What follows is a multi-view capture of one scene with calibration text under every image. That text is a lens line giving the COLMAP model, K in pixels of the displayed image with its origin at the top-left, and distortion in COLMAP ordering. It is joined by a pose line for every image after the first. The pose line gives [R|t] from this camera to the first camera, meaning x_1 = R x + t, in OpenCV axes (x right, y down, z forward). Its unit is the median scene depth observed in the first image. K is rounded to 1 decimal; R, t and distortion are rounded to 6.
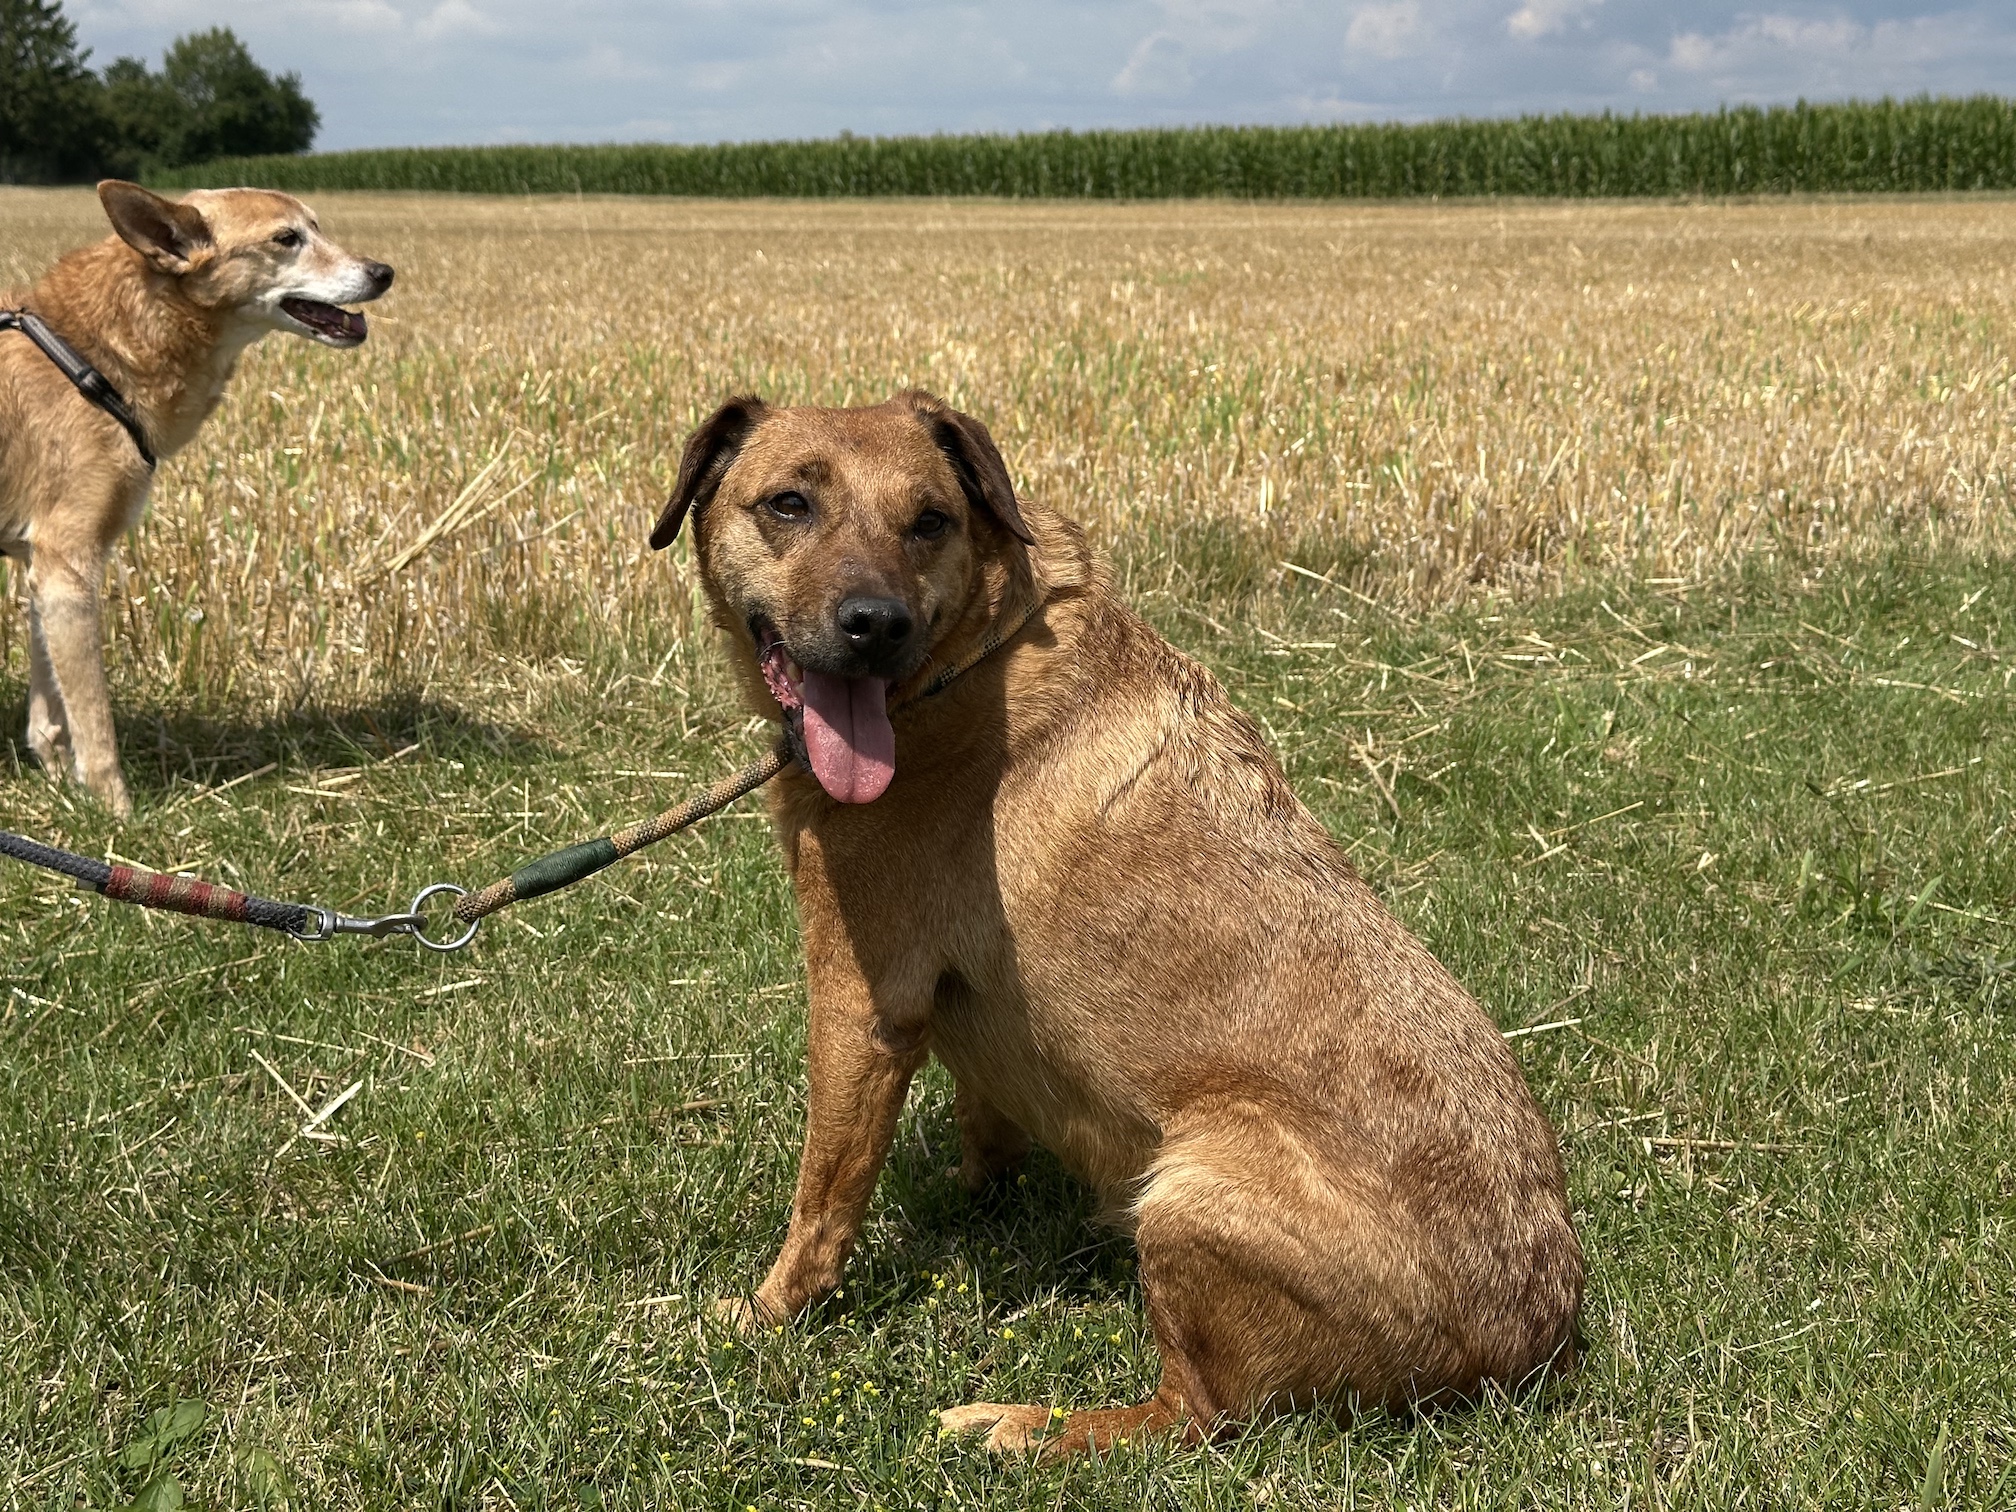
lens RADIAL K [[2819.6, 0, 1008.0], [0, 2819.6, 756.0], [0, 0, 1]] dist [0.001545, 0.841996]
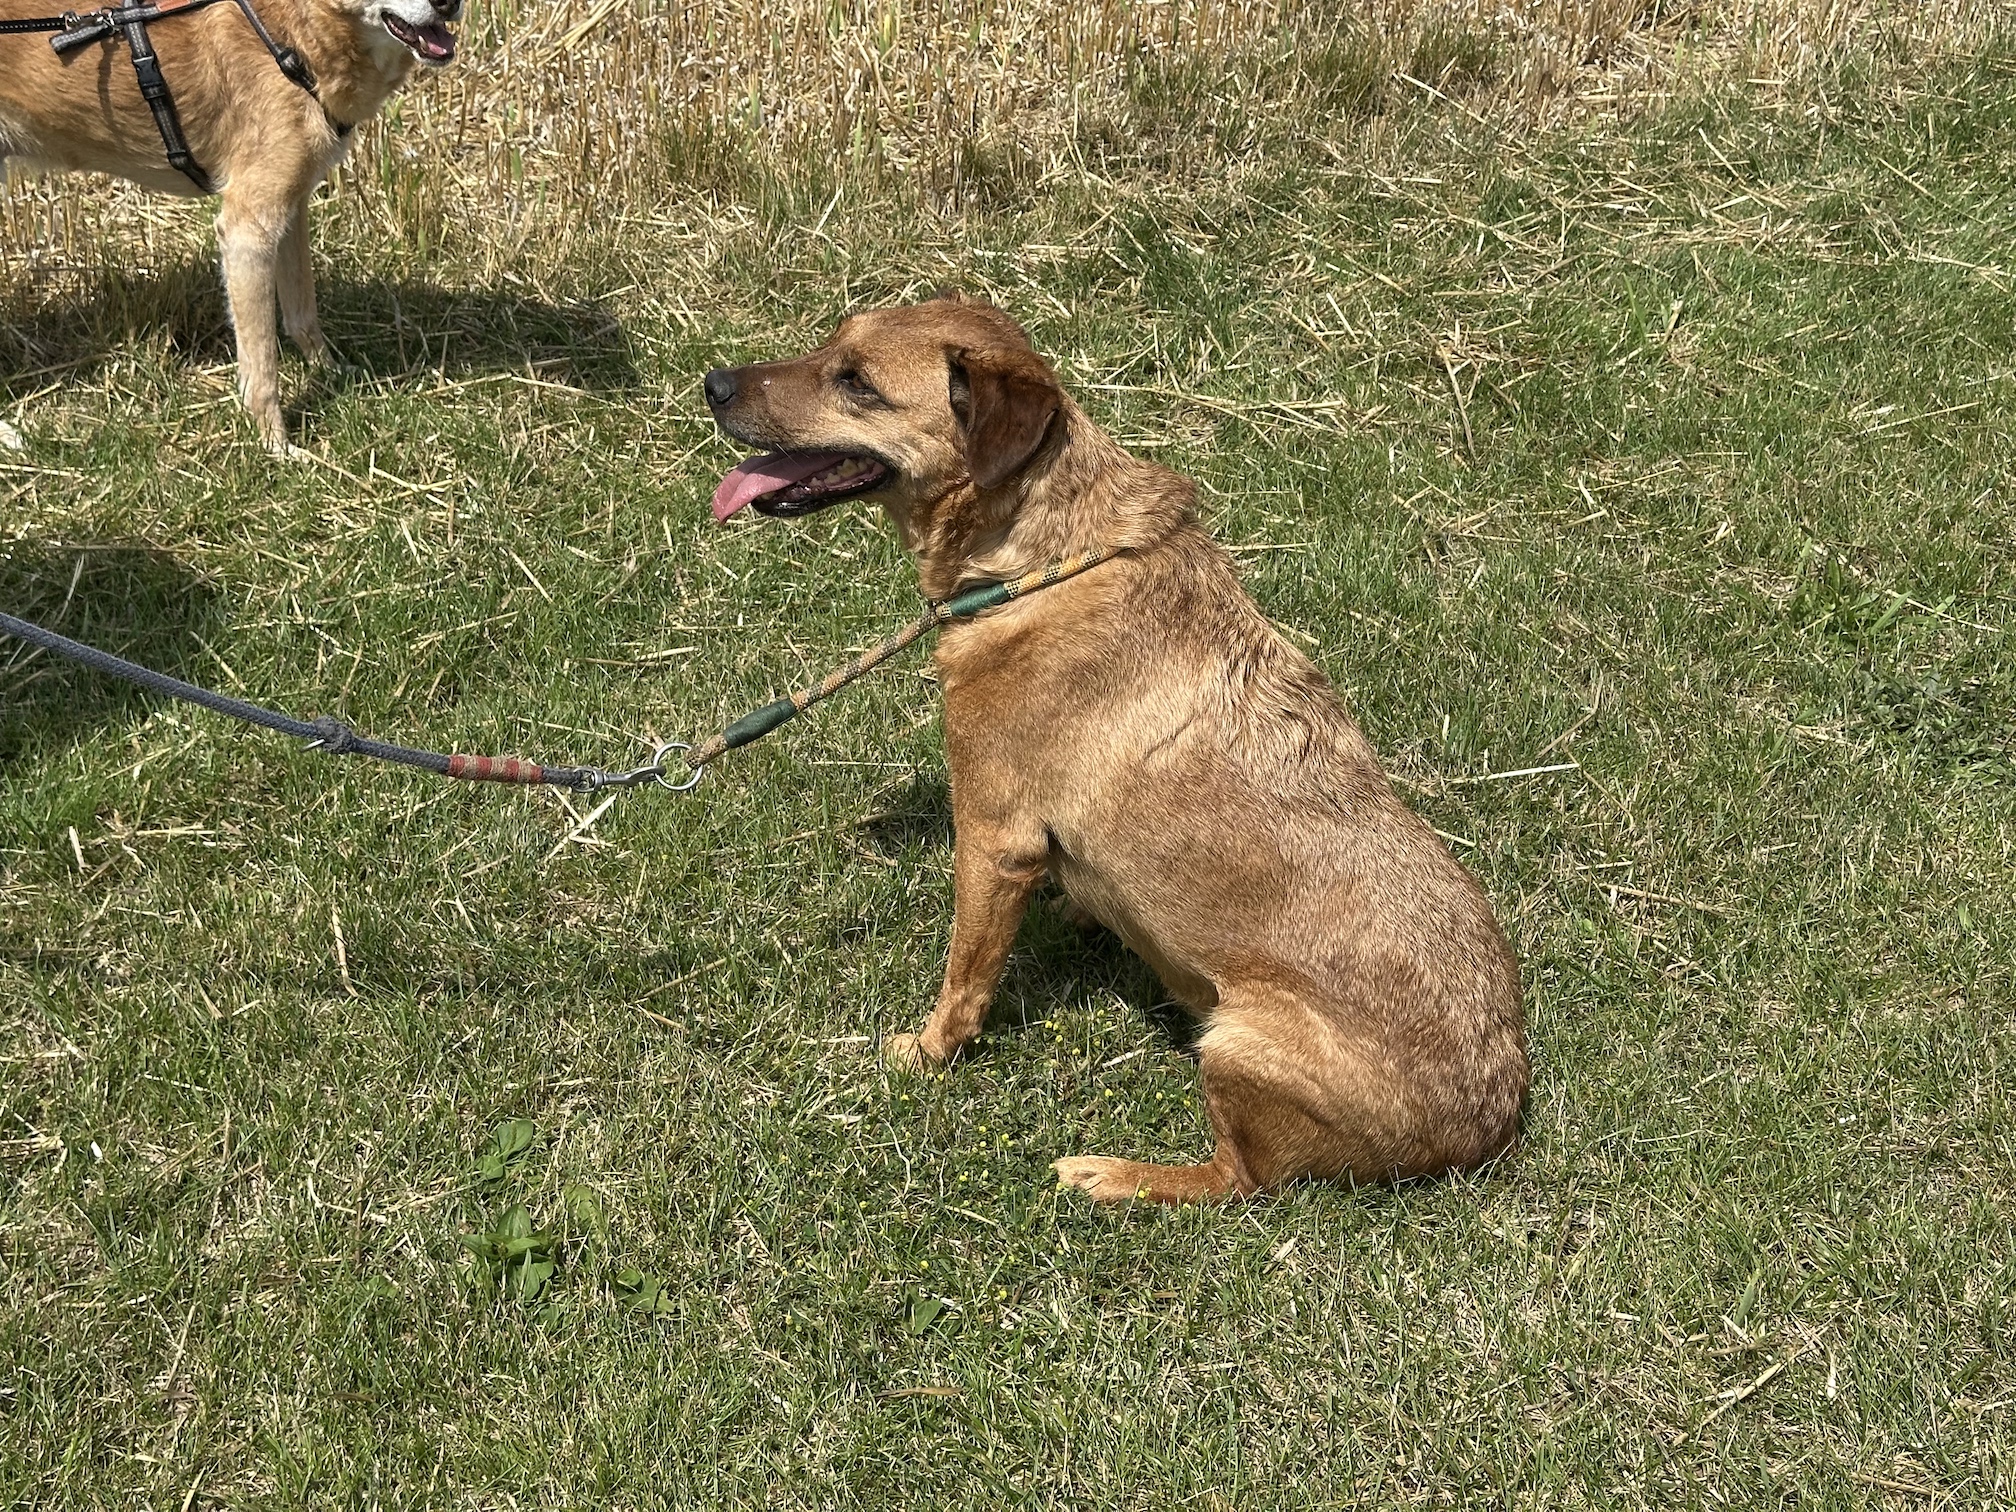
lens RADIAL K [[2824.6, 0, 1070.4], [0, 2824.6, 757.3], [0, 0, 1]] dist [0.207257, -0.591571]
pose [[0.998215, 0.006720, -0.059346, 0.057073], [0.023757, 0.866985, 0.497768, -0.559041], [0.054797, -0.498289, 0.865278, -0.091378]]
